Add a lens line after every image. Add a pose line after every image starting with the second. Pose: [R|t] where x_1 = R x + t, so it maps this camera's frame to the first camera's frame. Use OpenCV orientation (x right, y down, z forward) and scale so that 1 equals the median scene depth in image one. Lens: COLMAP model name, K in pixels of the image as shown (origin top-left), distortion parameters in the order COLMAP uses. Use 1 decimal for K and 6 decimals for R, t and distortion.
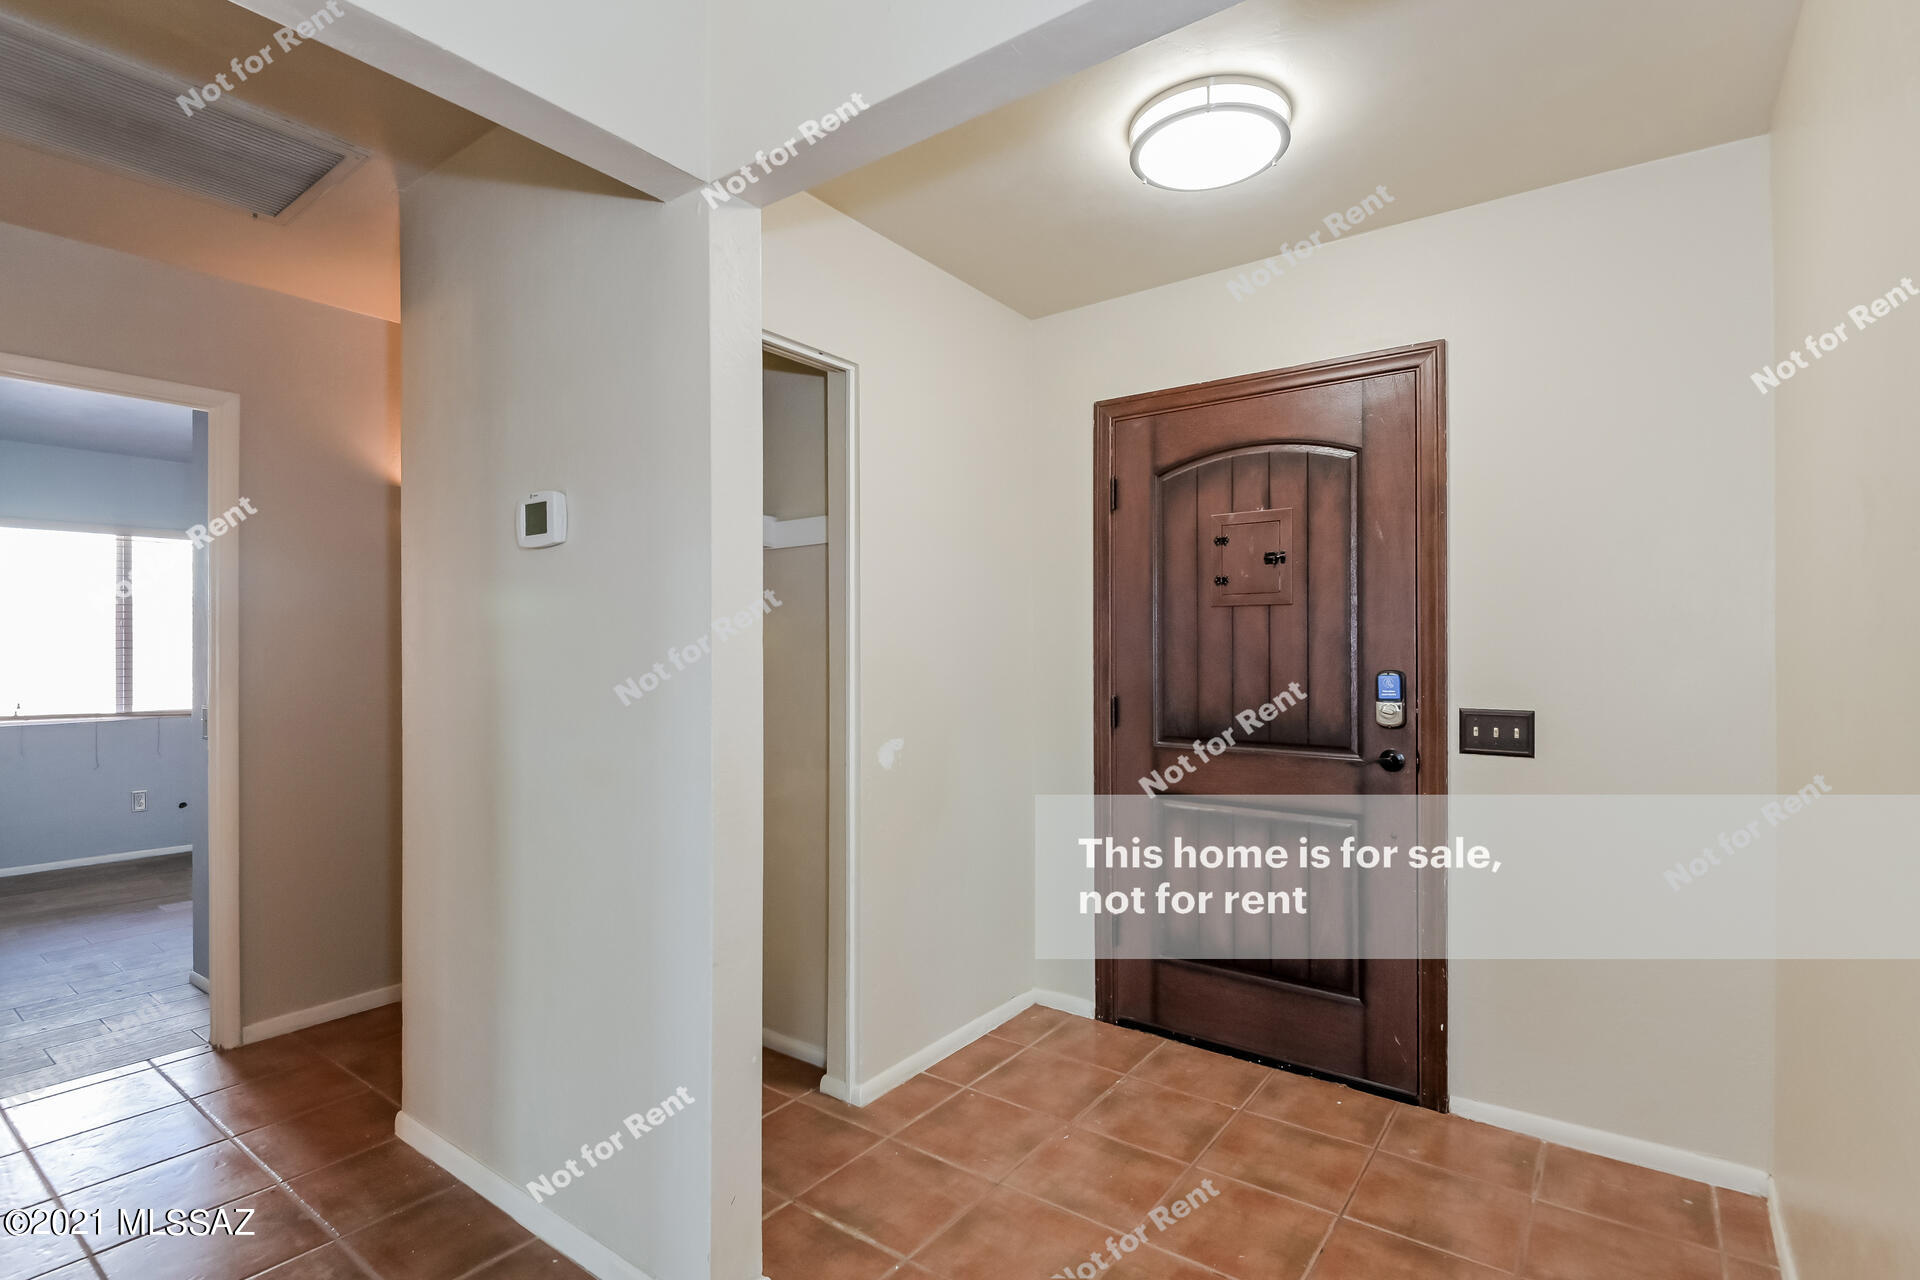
lens RADIAL K [[932.9, 0, 970.8], [0, 932.9, 664.9], [0, 0, 1]] dist [0.002029, -0.002498]
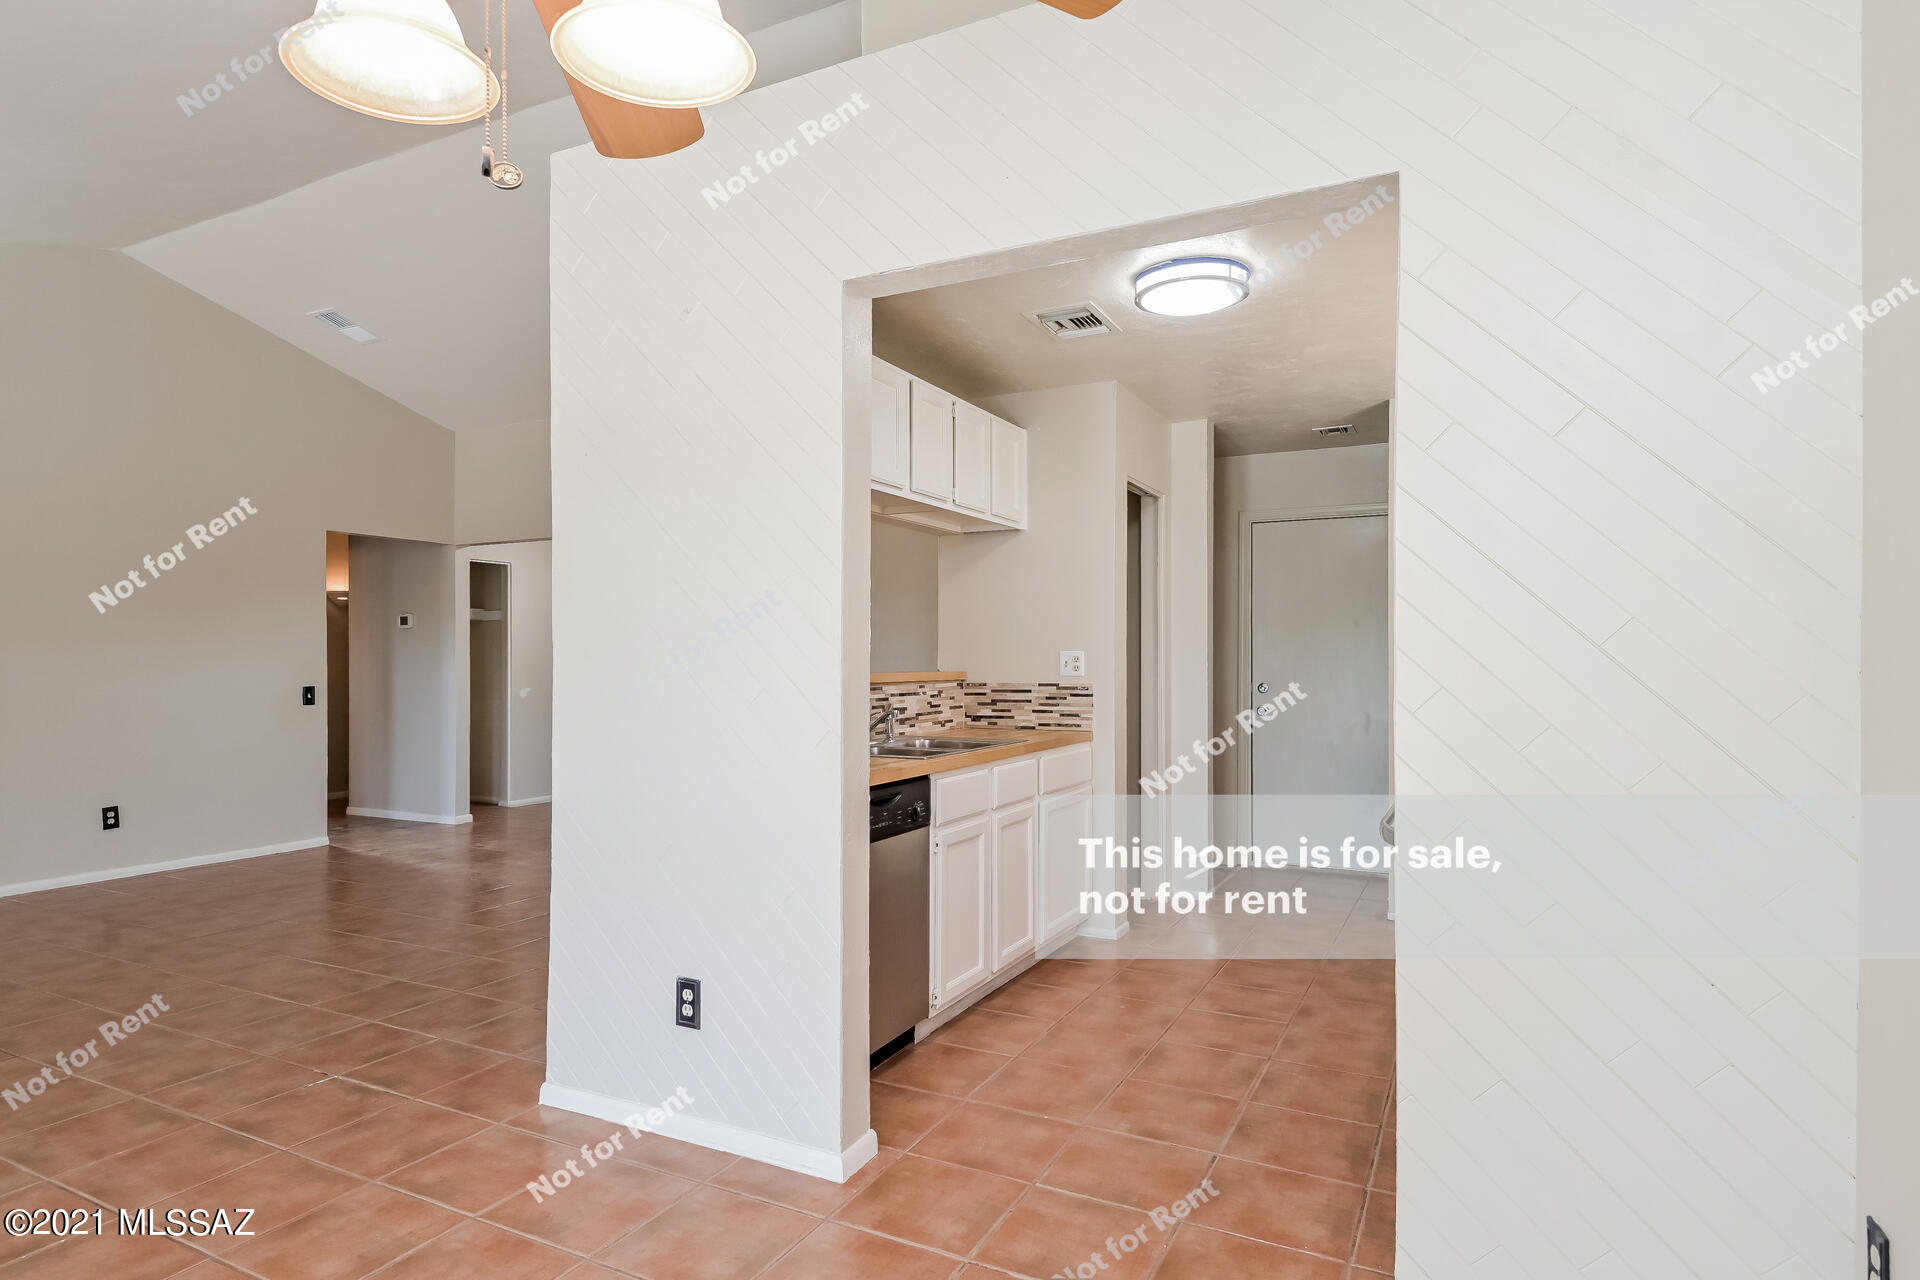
lens RADIAL K [[1043.1, 0, 946.8], [0, 1043.1, 672.3], [0, 0, 1]] dist [0.034273, -0.001464]
pose [[0.983743, -0.006577, 0.179460, 0.611418], [0.004684, 0.999929, 0.010968, 0.000240], [-0.179519, -0.009949, 0.983704, -2.403517]]
